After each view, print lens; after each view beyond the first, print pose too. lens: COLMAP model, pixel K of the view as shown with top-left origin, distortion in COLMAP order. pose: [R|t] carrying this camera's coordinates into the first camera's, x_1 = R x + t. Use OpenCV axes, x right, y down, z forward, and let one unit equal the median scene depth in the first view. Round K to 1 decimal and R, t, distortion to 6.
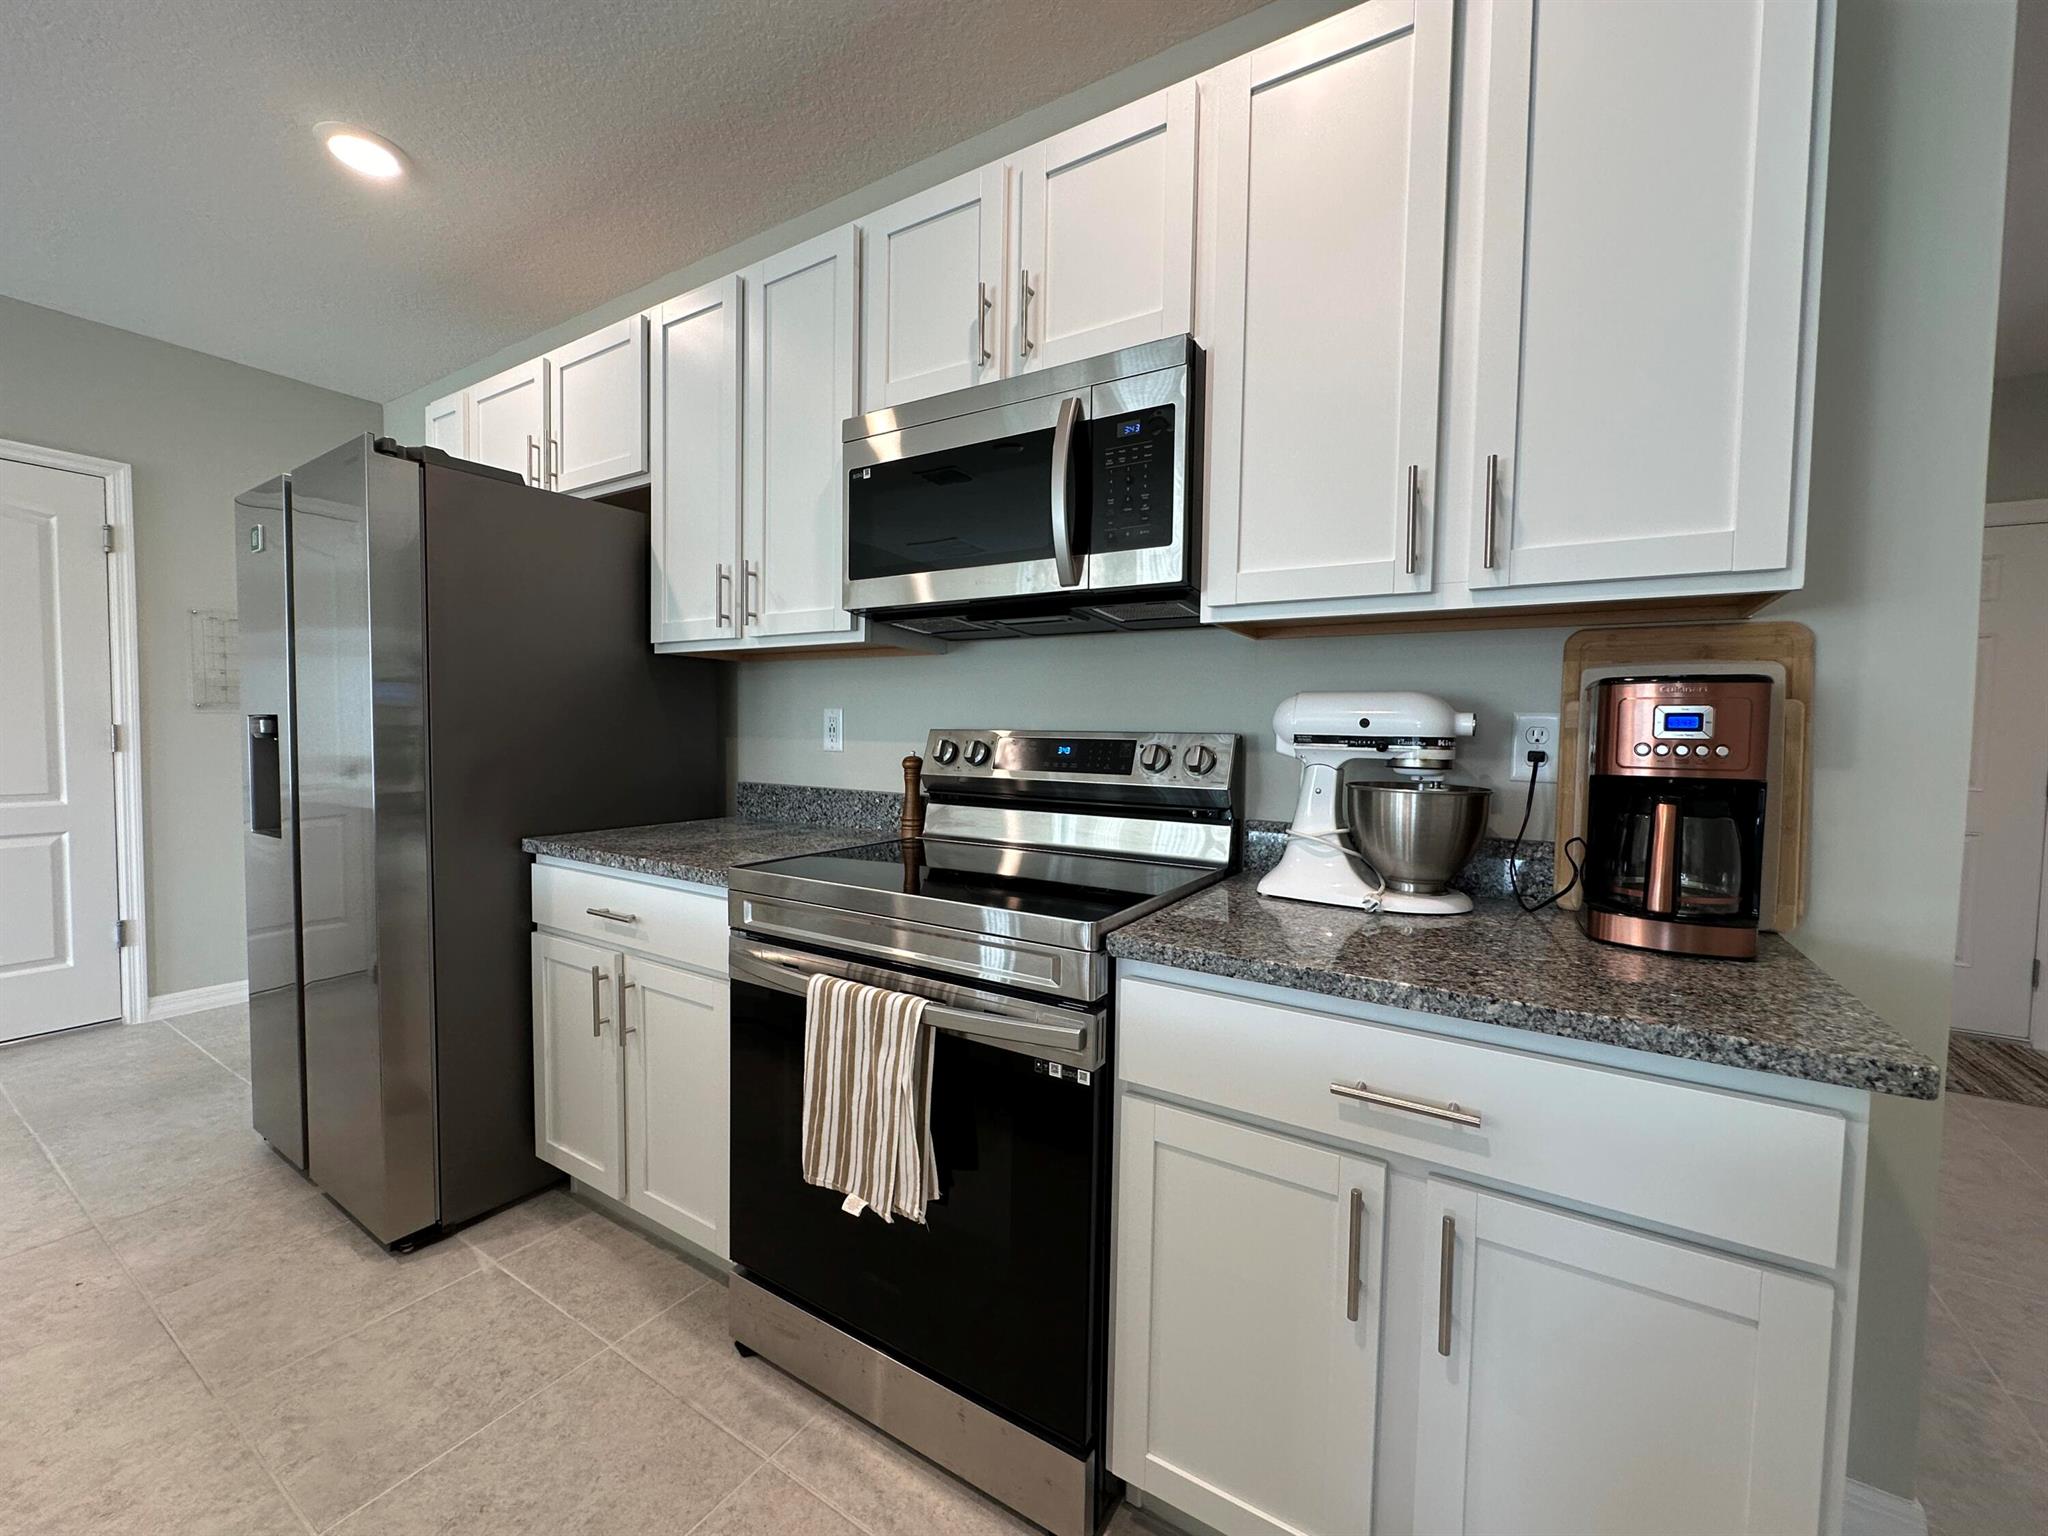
lens RADIAL K [[825.0, 0, 1017.9], [0, 825.0, 765.8], [0, 0, 1]] dist [-0.000124, 0.000327]
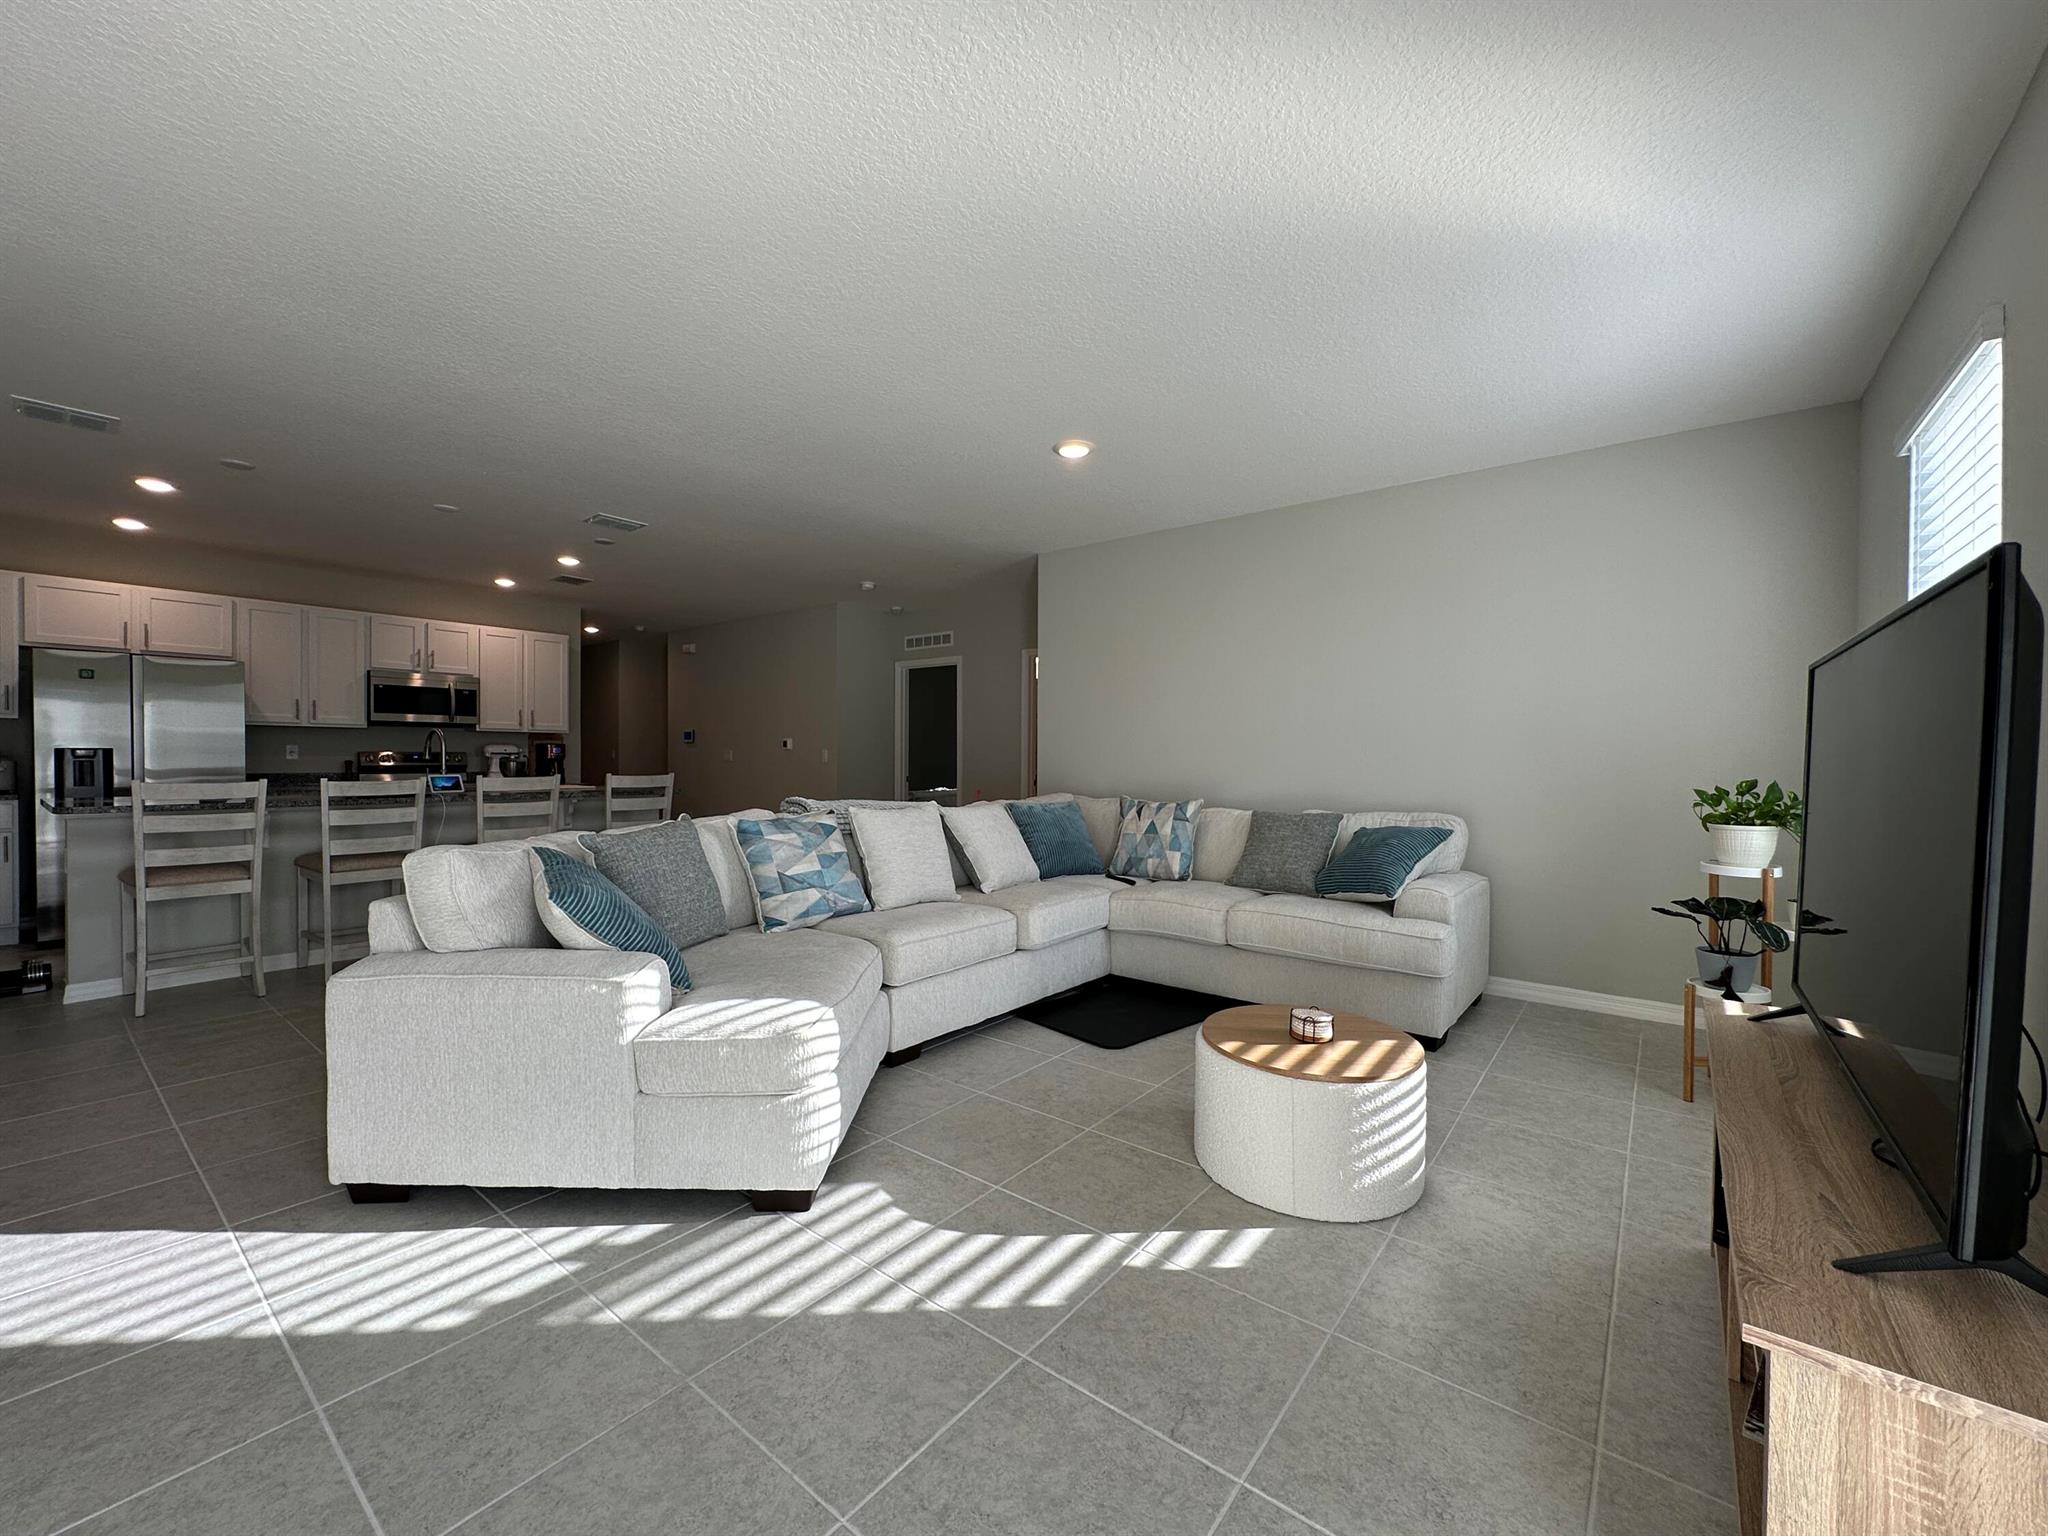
lens RADIAL K [[825.0, 0, 1017.9], [0, 825.0, 765.8], [0, 0, 1]] dist [-0.000124, 0.000327]
pose [[0.100583, -0.030047, 0.994475, -4.543273], [0.044175, 0.998693, 0.025707, 0.062025], [-0.993947, 0.041345, 0.101779, -2.849081]]
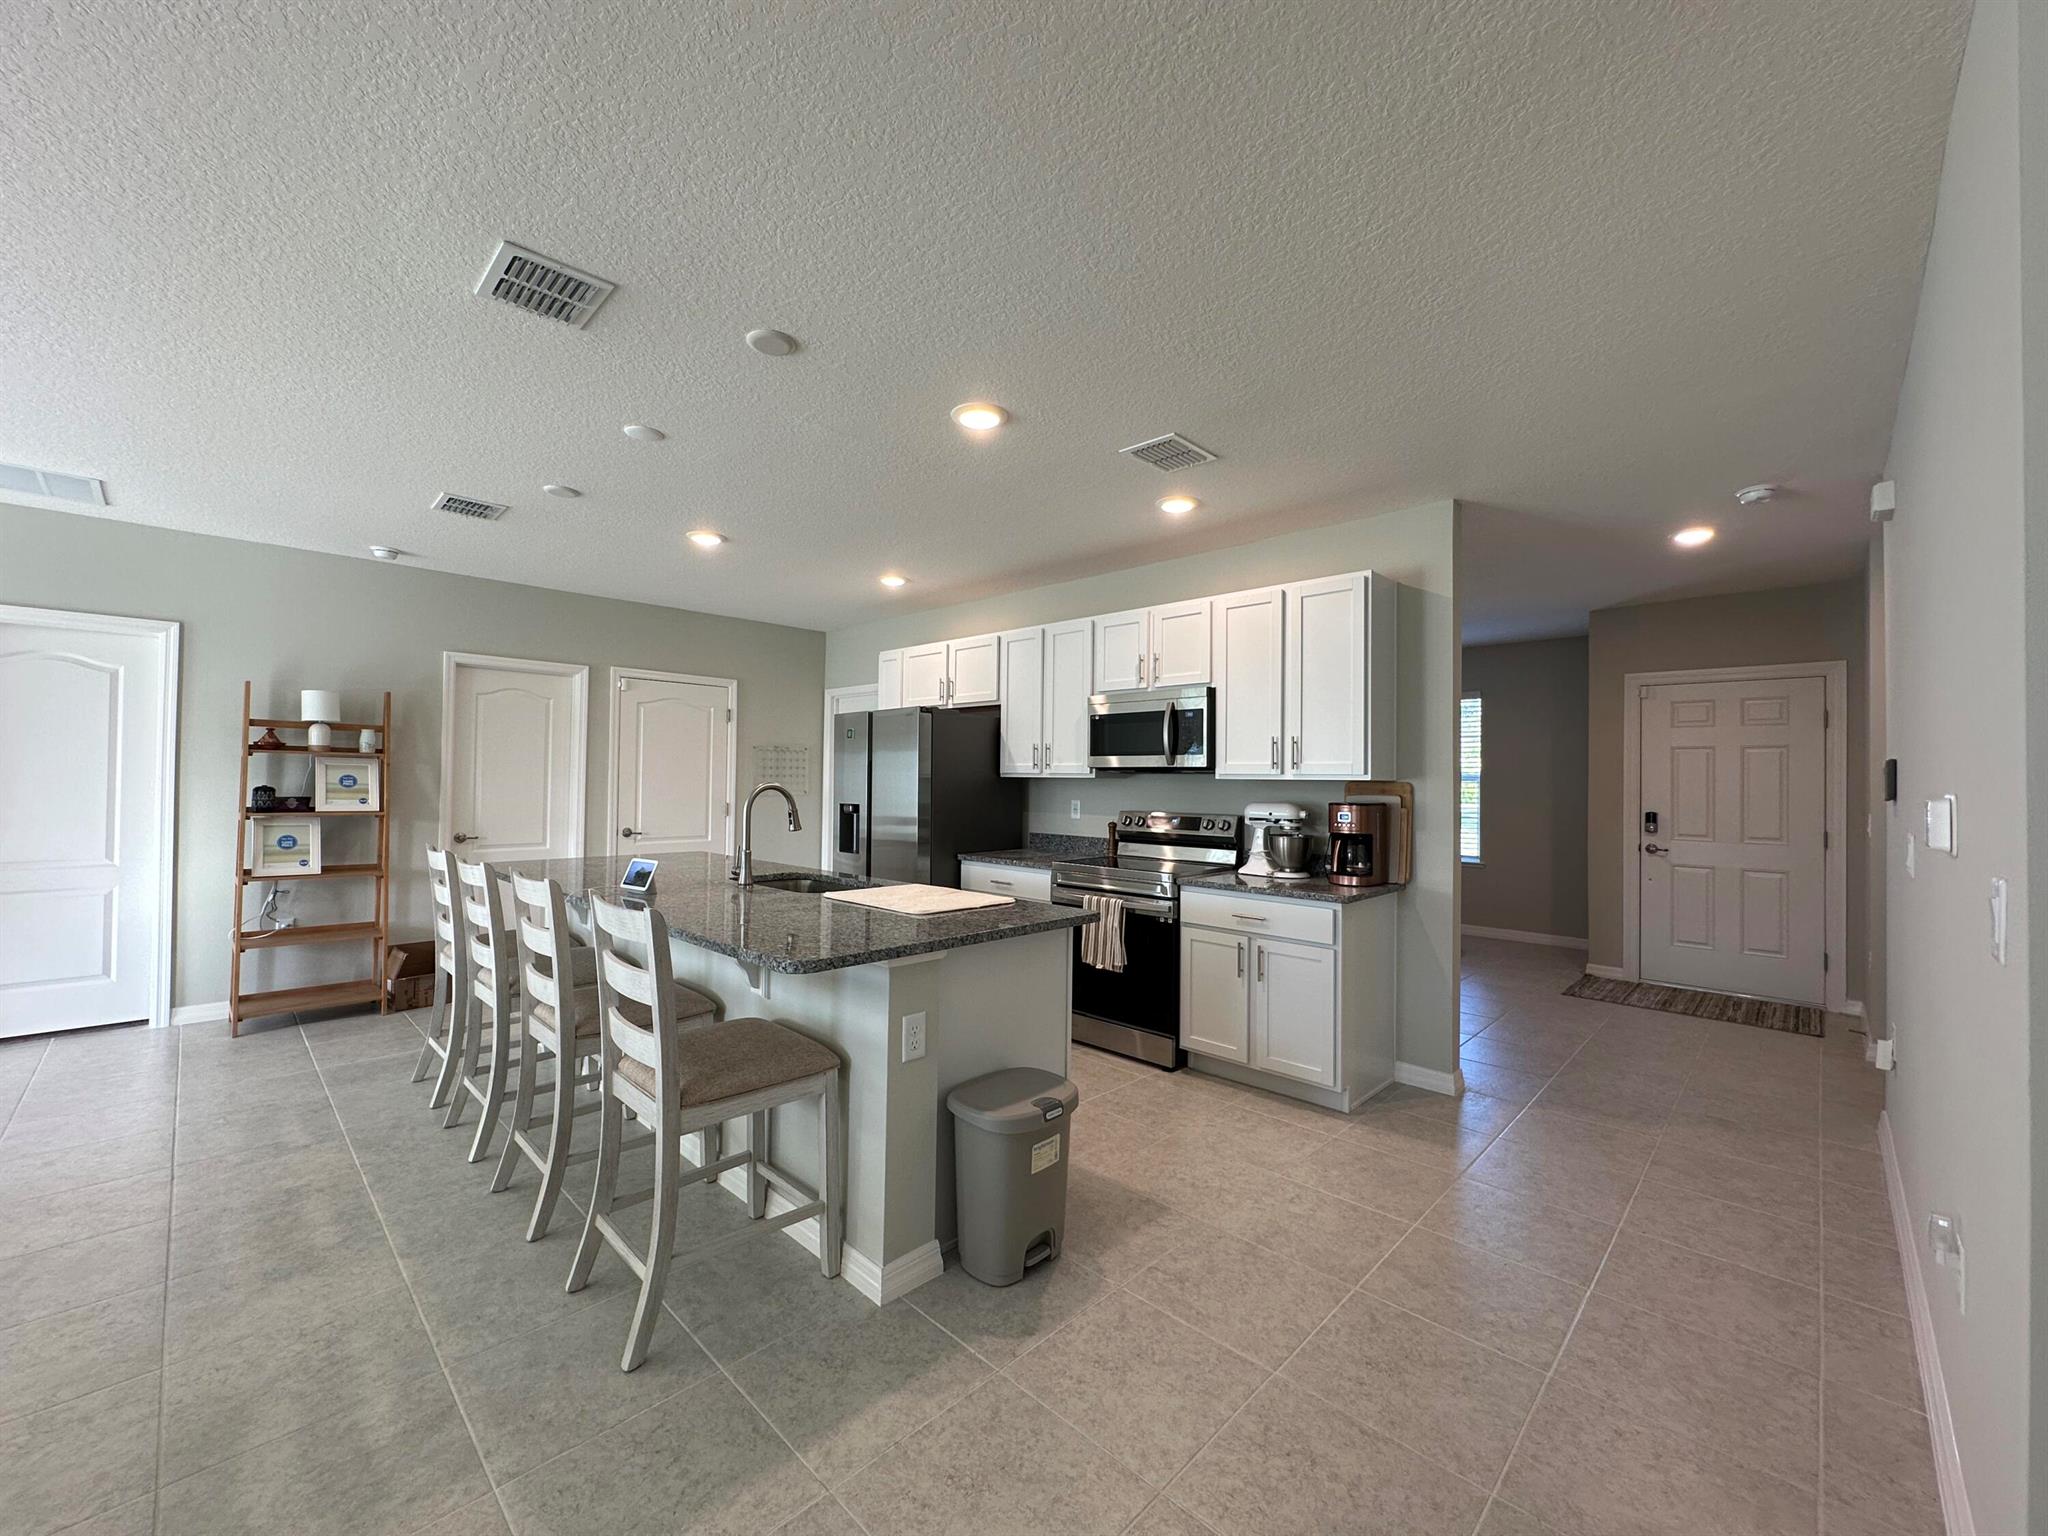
lens RADIAL K [[825.0, 0, 1017.9], [0, 825.0, 765.8], [0, 0, 1]] dist [-0.000124, 0.000327]
pose [[0.978488, -0.009042, -0.206104, 0.140015], [-0.004186, 0.997963, -0.063656, -0.030968], [0.206260, 0.063149, 0.976457, -2.008301]]
